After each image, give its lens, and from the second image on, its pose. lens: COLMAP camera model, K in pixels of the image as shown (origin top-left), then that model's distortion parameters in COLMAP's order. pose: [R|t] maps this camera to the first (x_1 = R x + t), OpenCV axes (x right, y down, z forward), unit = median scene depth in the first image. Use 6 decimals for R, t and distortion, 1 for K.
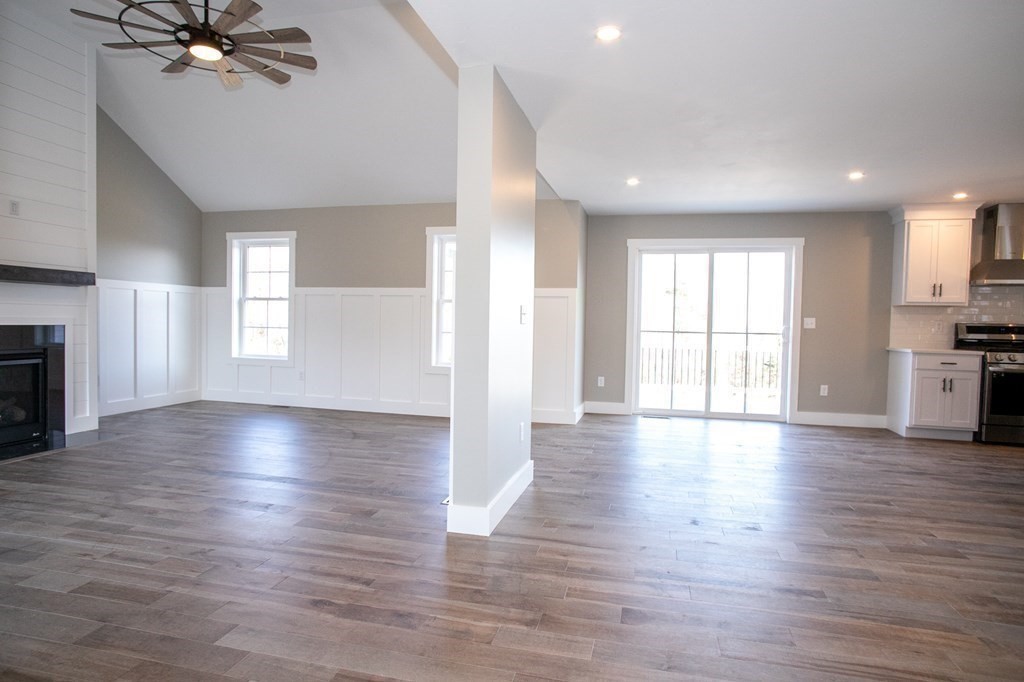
lens RADIAL K [[609.9, 0, 510.3], [0, 609.9, 347.4], [0, 0, 1]] dist [-0.059262, 0.042285]
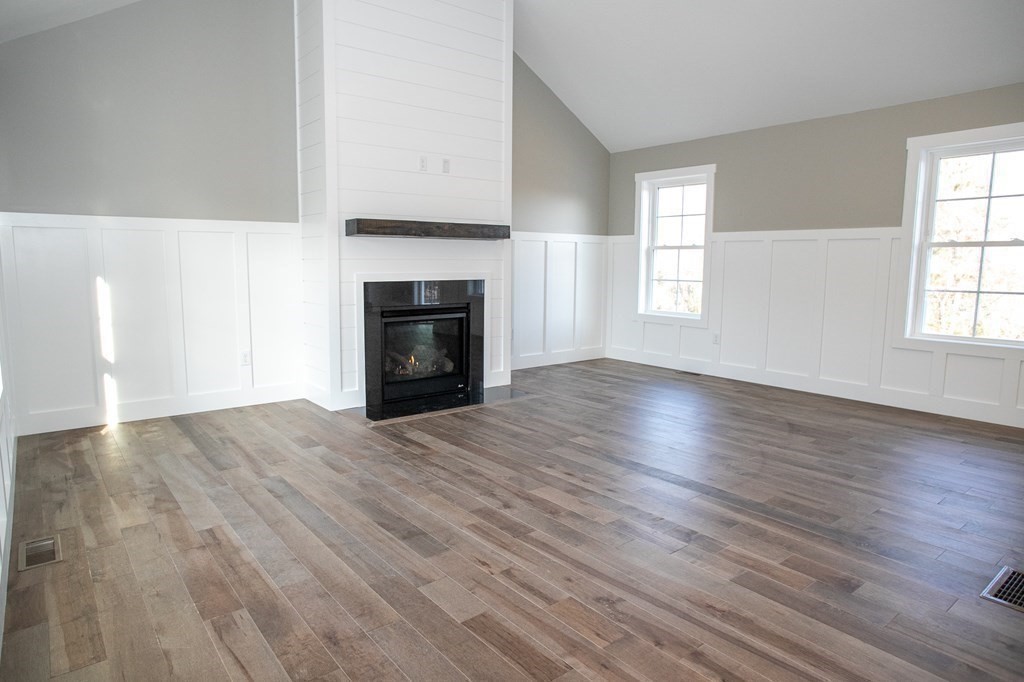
lens RADIAL K [[609.9, 0, 512.8], [0, 609.9, 344.6], [0, 0, 1]] dist [-0.059262, 0.042285]
pose [[0.815314, 0.061435, -0.575751, -0.111407], [-0.011576, 0.995886, 0.089872, -0.021698], [0.578904, -0.066609, 0.812671, 0.190718]]
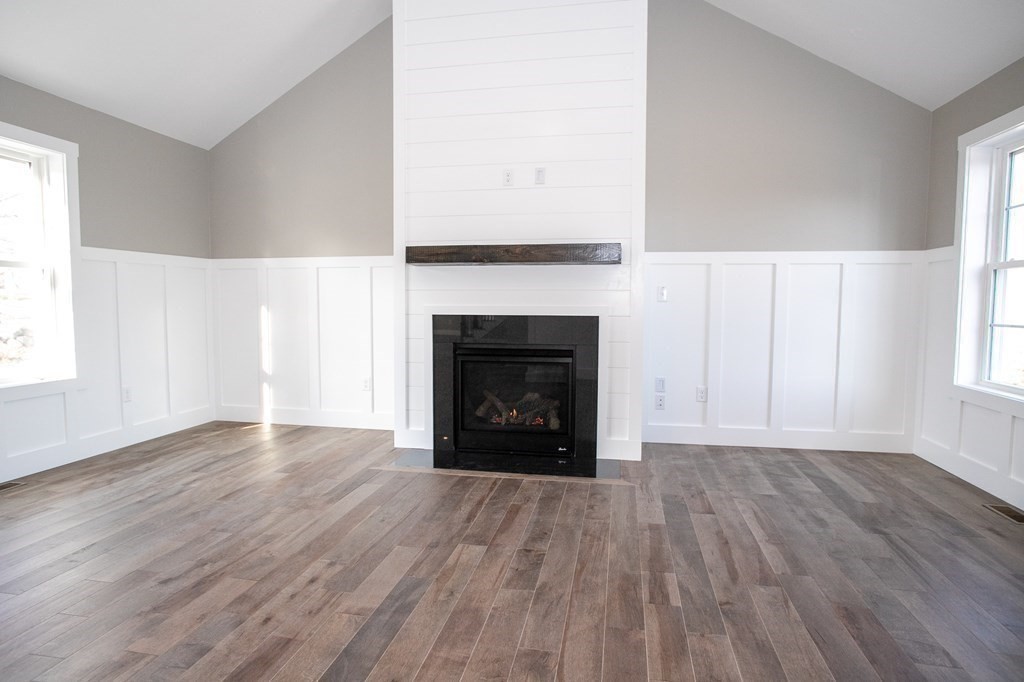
lens RADIAL K [[609.9, 0, 505.3], [0, 609.9, 350.9], [0, 0, 1]] dist [-0.059262, 0.042285]
pose [[0.074869, 0.056623, -0.995584, 0.024782], [-0.042841, 0.997647, 0.053519, -0.030046], [0.996273, 0.038645, 0.077118, 0.834153]]
